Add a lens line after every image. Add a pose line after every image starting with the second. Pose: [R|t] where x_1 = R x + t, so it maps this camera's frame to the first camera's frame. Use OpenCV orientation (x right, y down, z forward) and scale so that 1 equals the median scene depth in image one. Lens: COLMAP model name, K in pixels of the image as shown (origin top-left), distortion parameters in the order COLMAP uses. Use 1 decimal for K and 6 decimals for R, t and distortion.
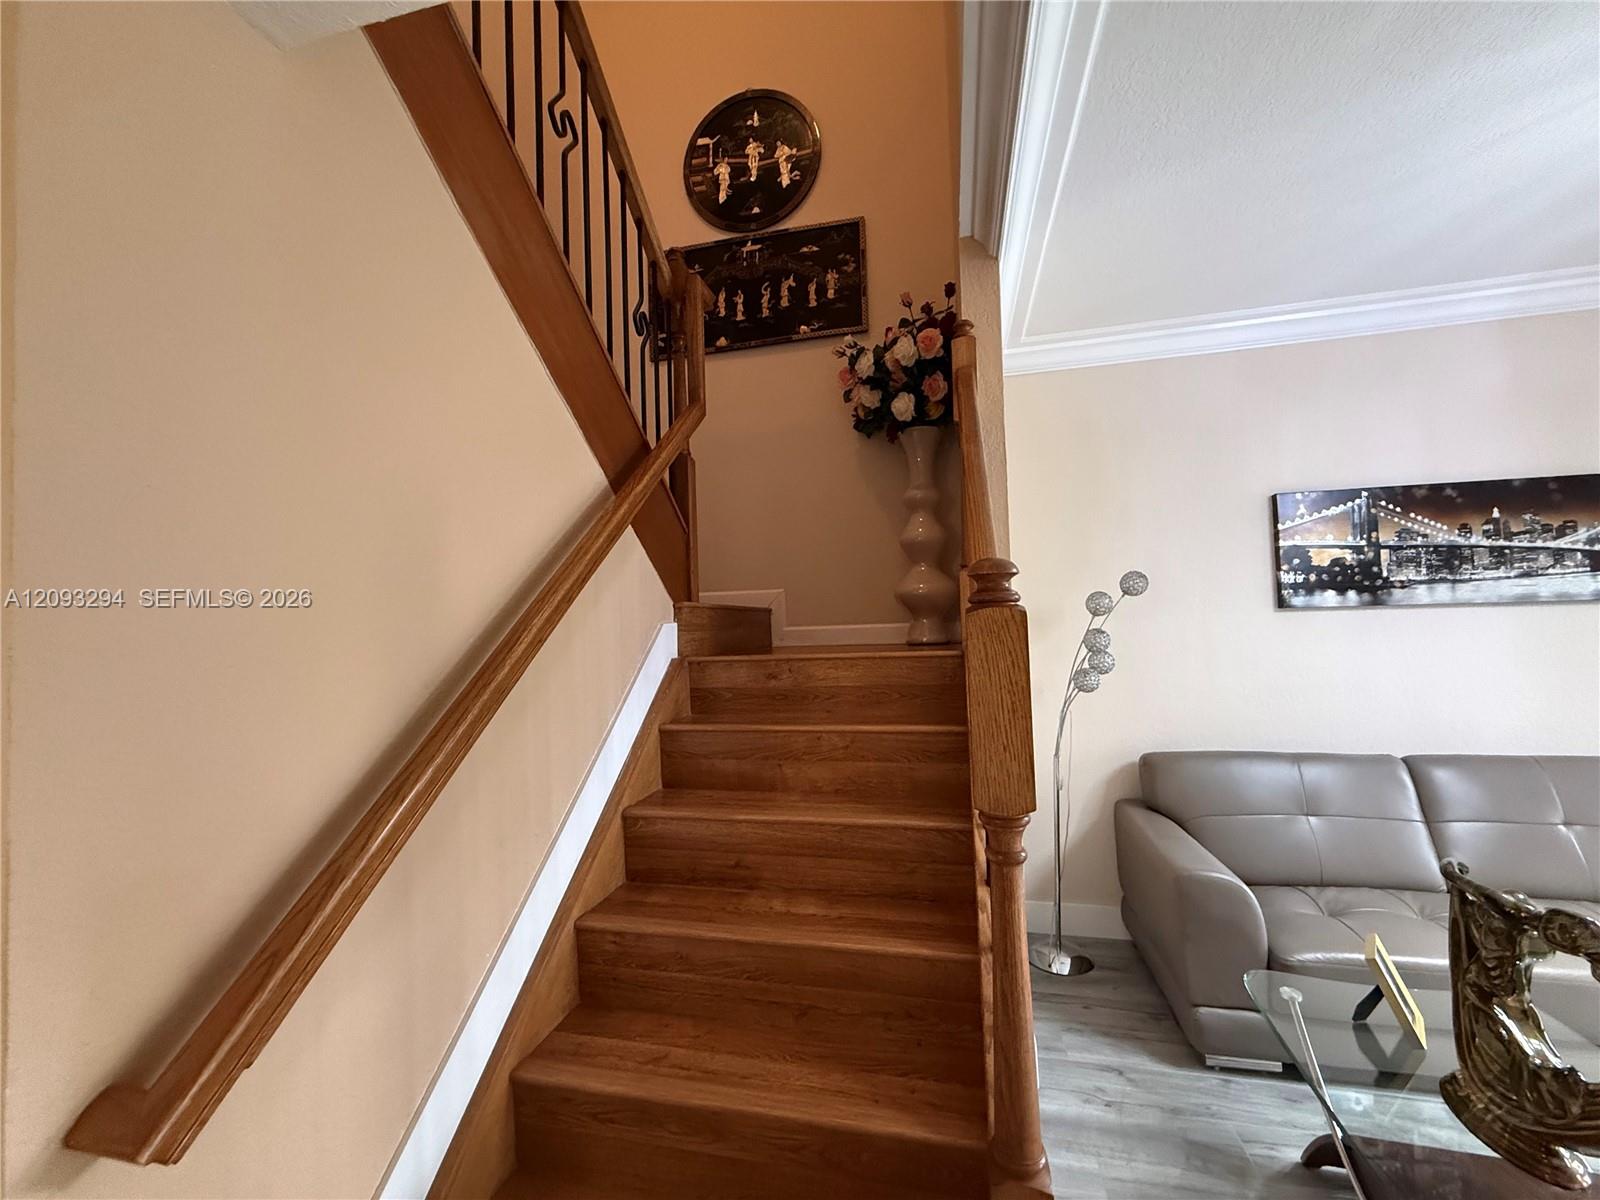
lens RADIAL K [[639.8, 0, 800.8], [0, 639.8, 602.7], [0, 0, 1]] dist [-0.000215, -0.000052]
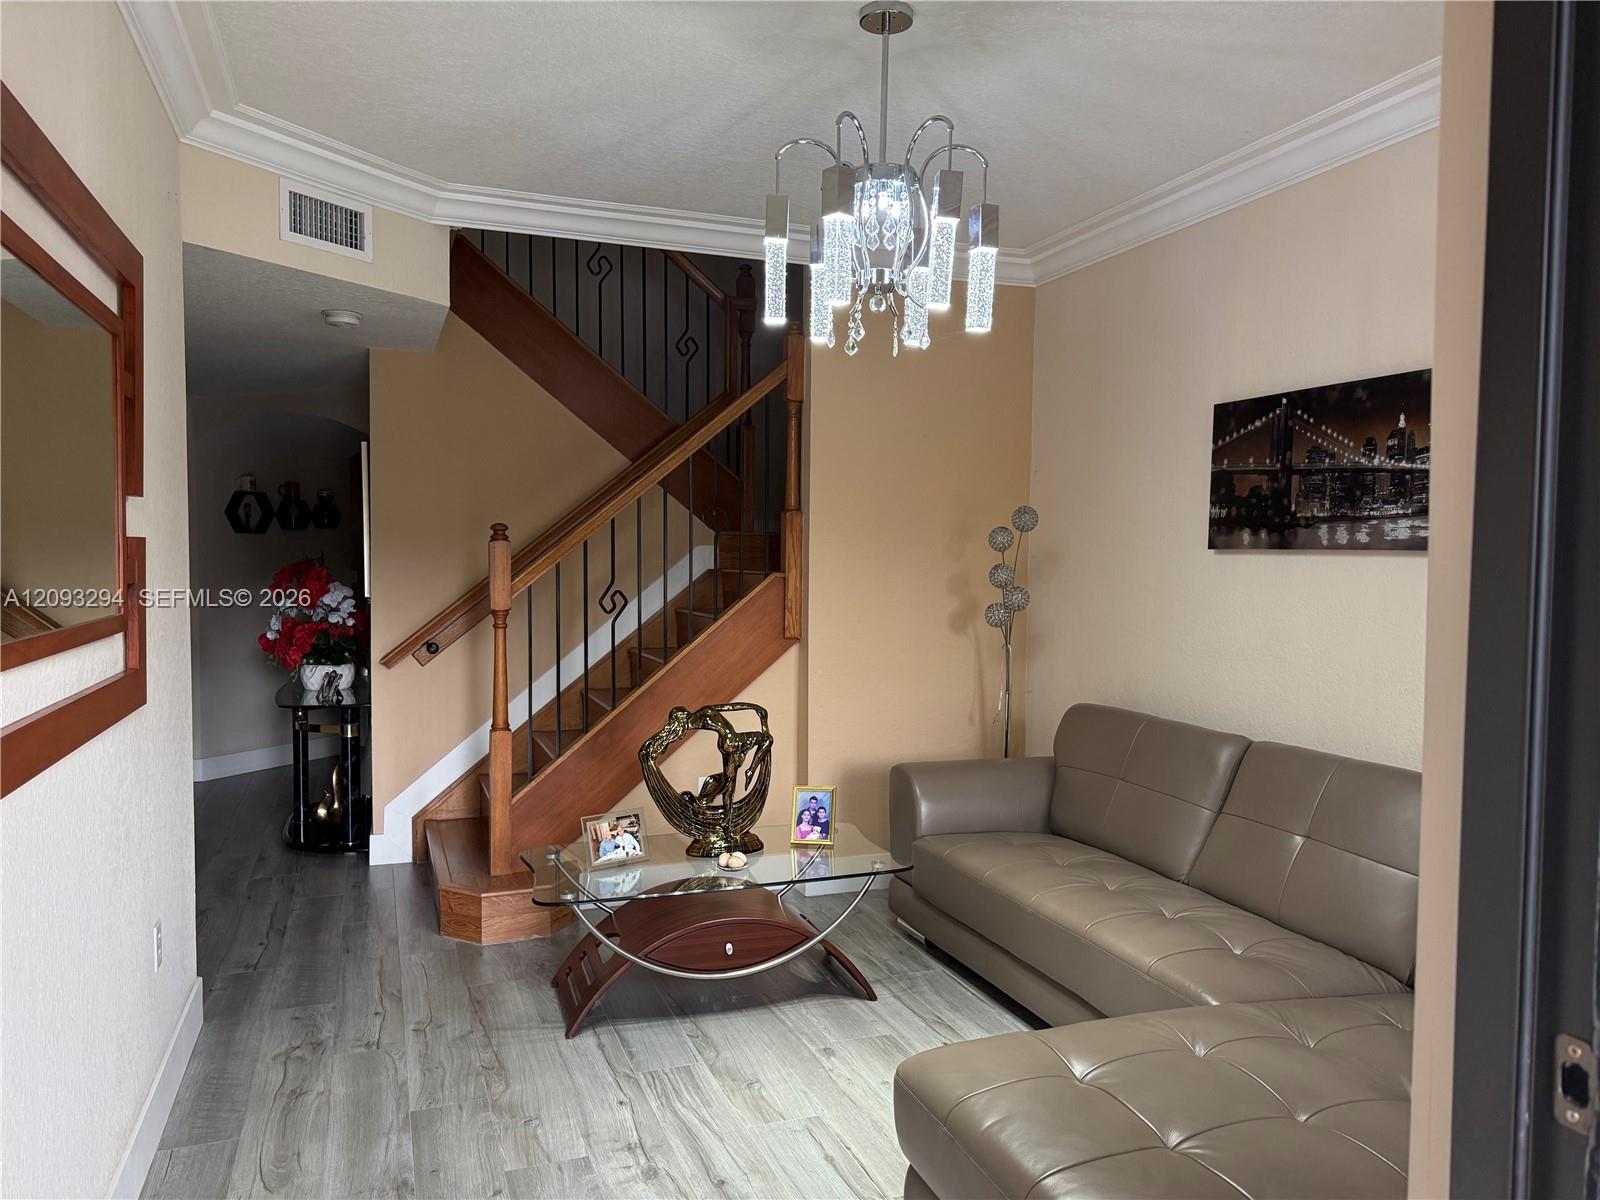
lens RADIAL K [[1129.0, 0, 799.2], [0, 1129.0, 606.3], [0, 0, 1]] dist [0.037105, -0.060154]
pose [[0.564324, 0.073254, -0.822297, 1.700593], [0.000421, 0.996030, 0.089020, -0.049101], [0.825553, -0.050582, 0.562053, -0.235303]]
